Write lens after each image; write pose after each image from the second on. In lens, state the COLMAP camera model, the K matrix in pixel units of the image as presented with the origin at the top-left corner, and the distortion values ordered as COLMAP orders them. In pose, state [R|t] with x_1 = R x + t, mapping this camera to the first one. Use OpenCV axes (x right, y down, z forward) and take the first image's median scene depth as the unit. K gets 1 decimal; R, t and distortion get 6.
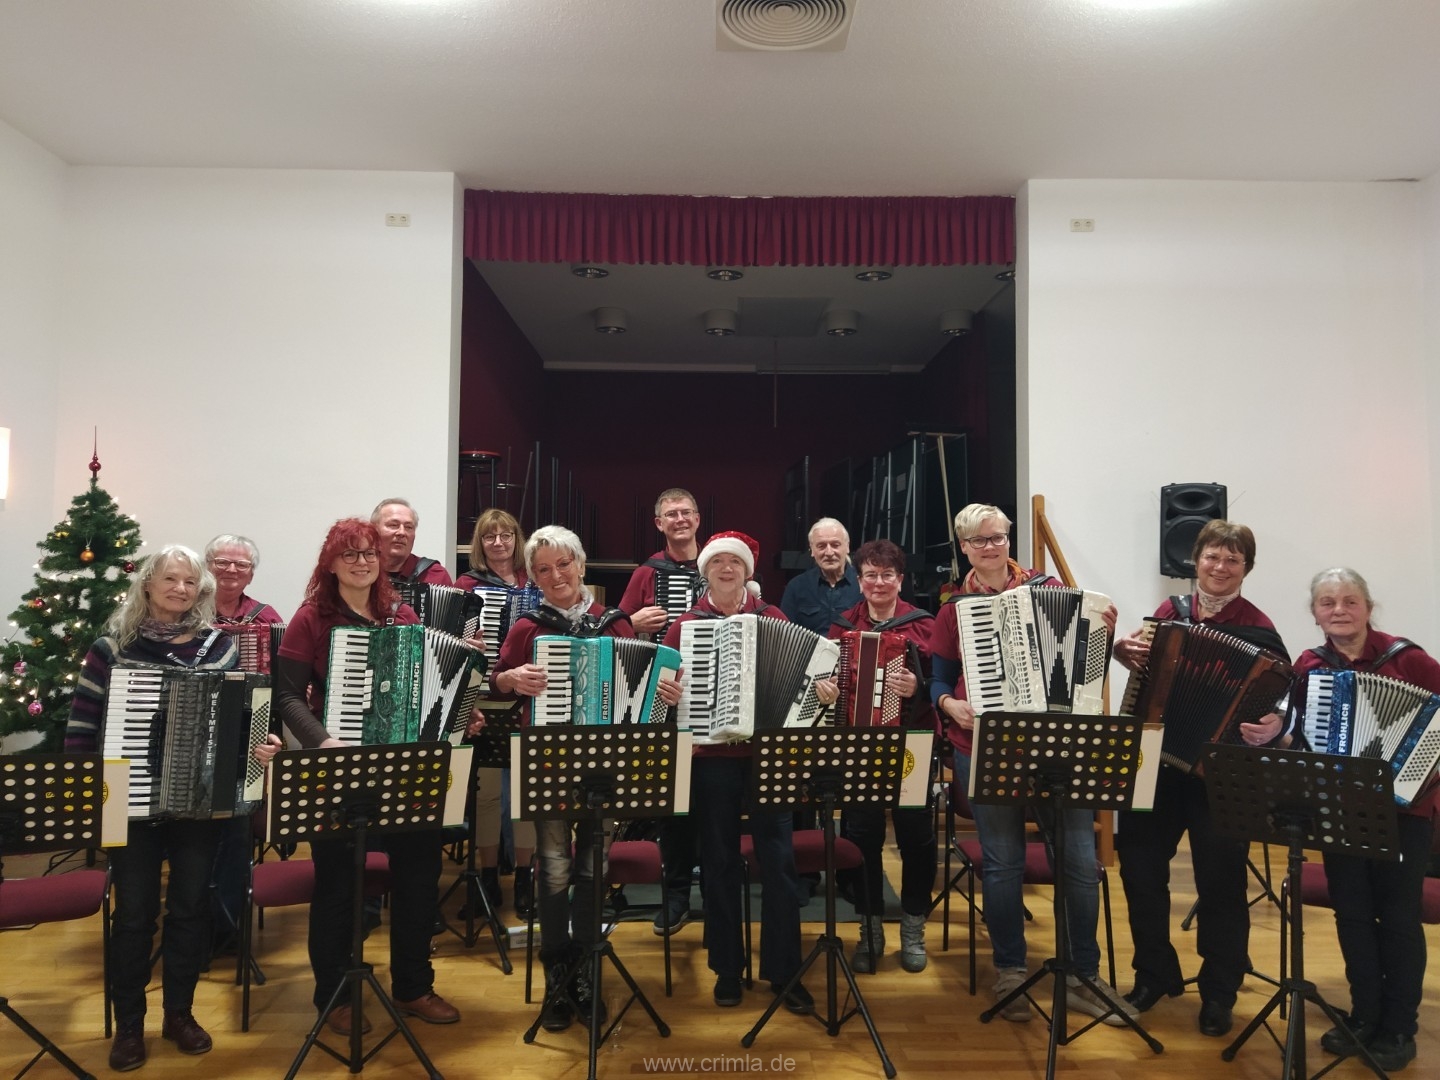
lens RADIAL K [[1055.7, 0, 724.6], [0, 1055.7, 535.3], [0, 0, 1]] dist [0.049266, -0.068892]
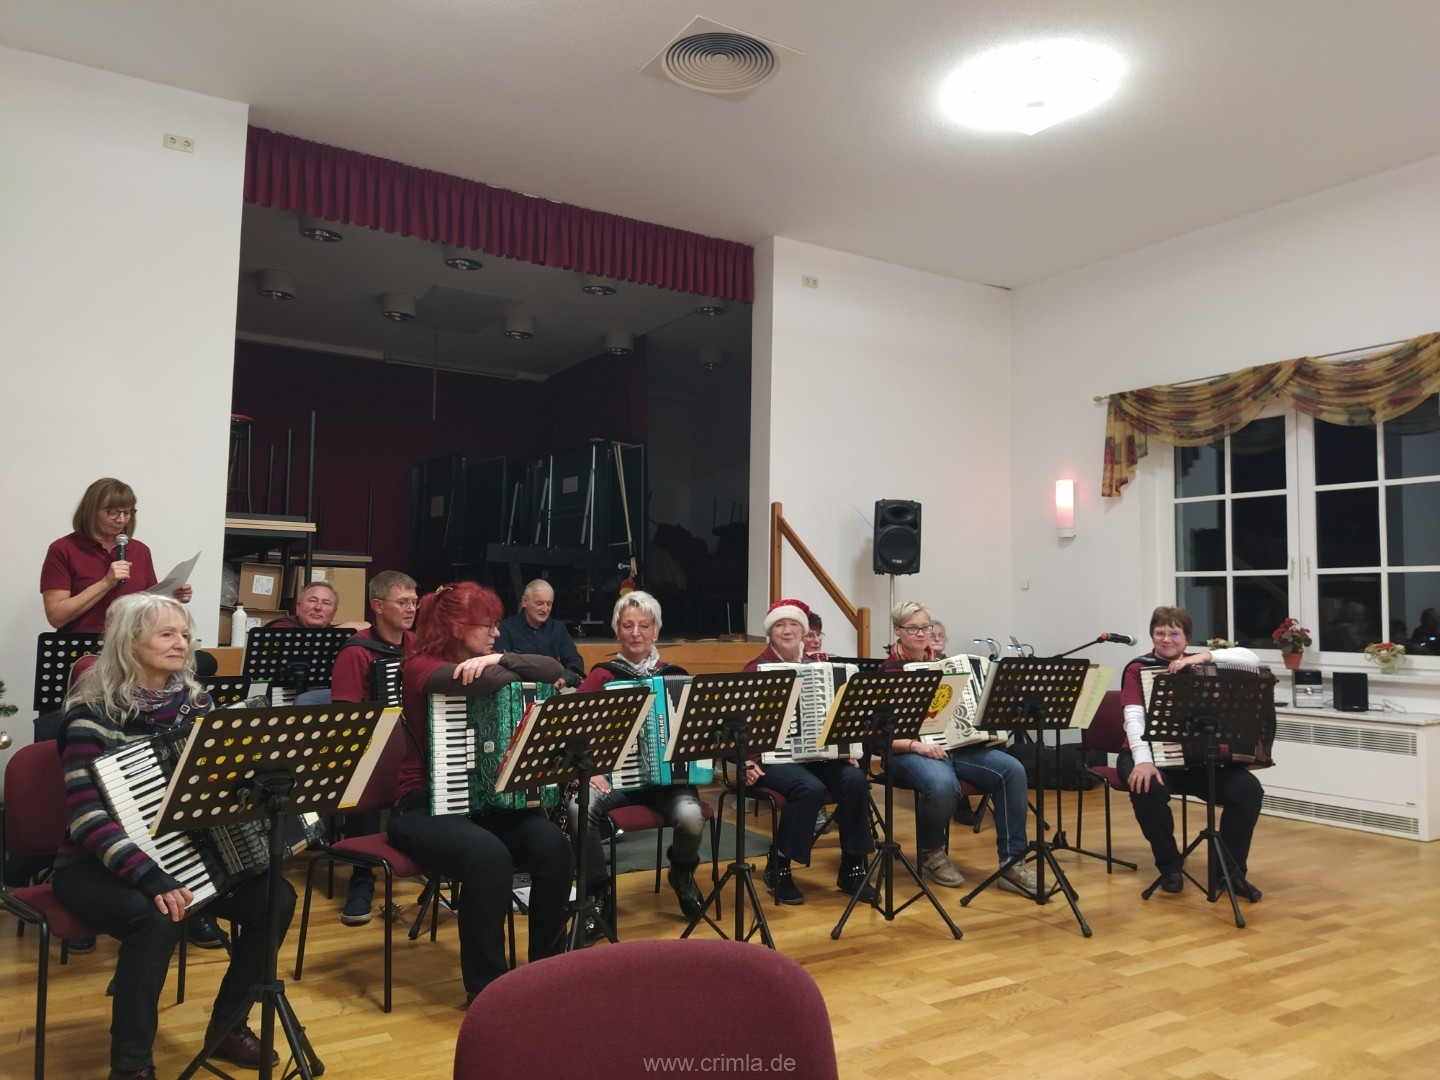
lens RADIAL K [[1055.7, 0, 732.1], [0, 1055.7, 529.3], [0, 0, 1]] dist [0.049266, -0.068892]
pose [[0.858568, 0.051369, 0.510119, -0.307164], [-0.041080, 0.998662, -0.031424, 0.027974], [-0.511051, 0.006024, 0.859529, 0.011754]]
